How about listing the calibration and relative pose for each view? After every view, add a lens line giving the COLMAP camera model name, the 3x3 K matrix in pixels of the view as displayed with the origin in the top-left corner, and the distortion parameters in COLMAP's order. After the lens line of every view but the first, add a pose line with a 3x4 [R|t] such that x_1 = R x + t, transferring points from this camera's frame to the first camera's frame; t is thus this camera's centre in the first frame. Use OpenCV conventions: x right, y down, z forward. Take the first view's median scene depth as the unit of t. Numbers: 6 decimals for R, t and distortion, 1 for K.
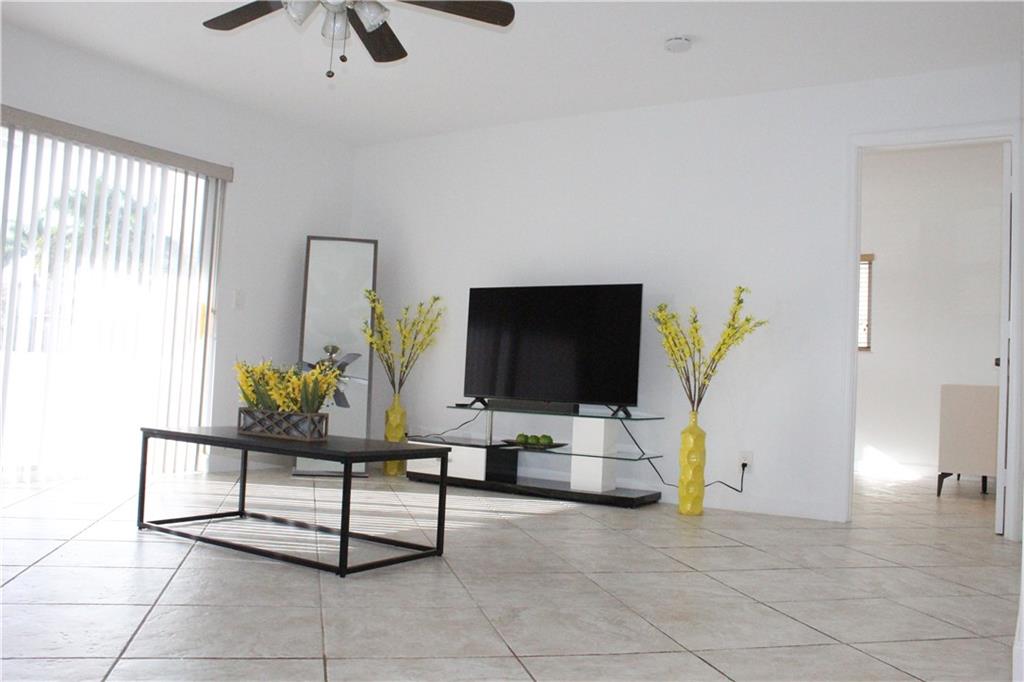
lens RADIAL K [[852.3, 0, 506.1], [0, 852.3, 340.2], [0, 0, 1]] dist [-0.167913, 0.146781]
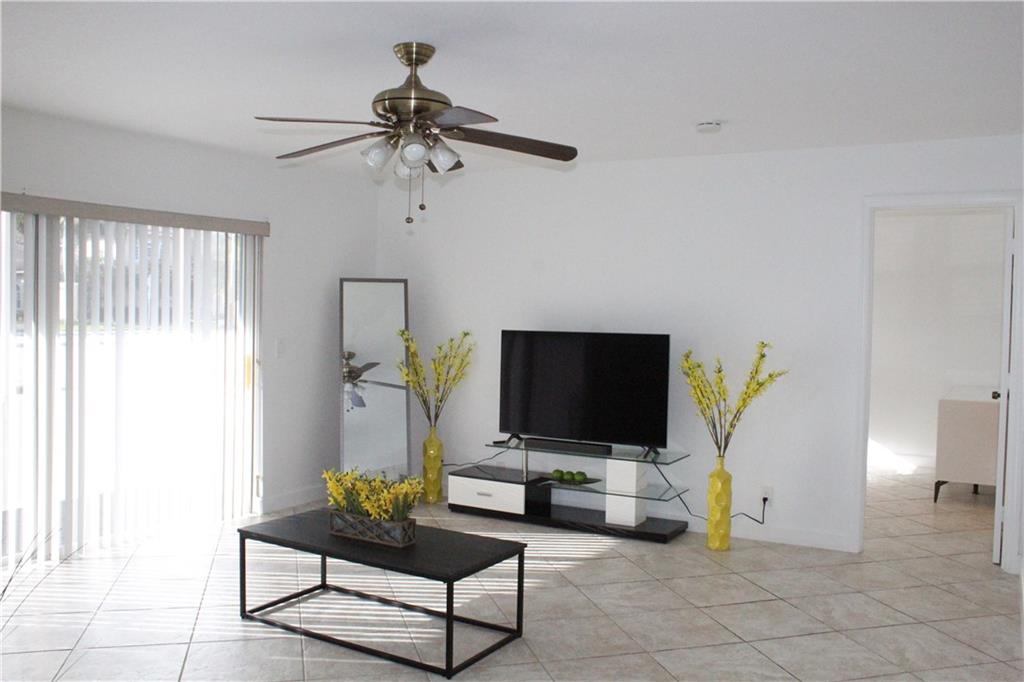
lens RADIAL K [[852.3, 0, 506.1], [0, 852.3, 340.2], [0, 0, 1]] dist [-0.167913, 0.146781]
pose [[0.999156, -0.032991, 0.024477, -0.072992], [0.030963, 0.996390, 0.079048, -0.152678], [-0.026996, -0.078224, 0.996570, -0.061849]]
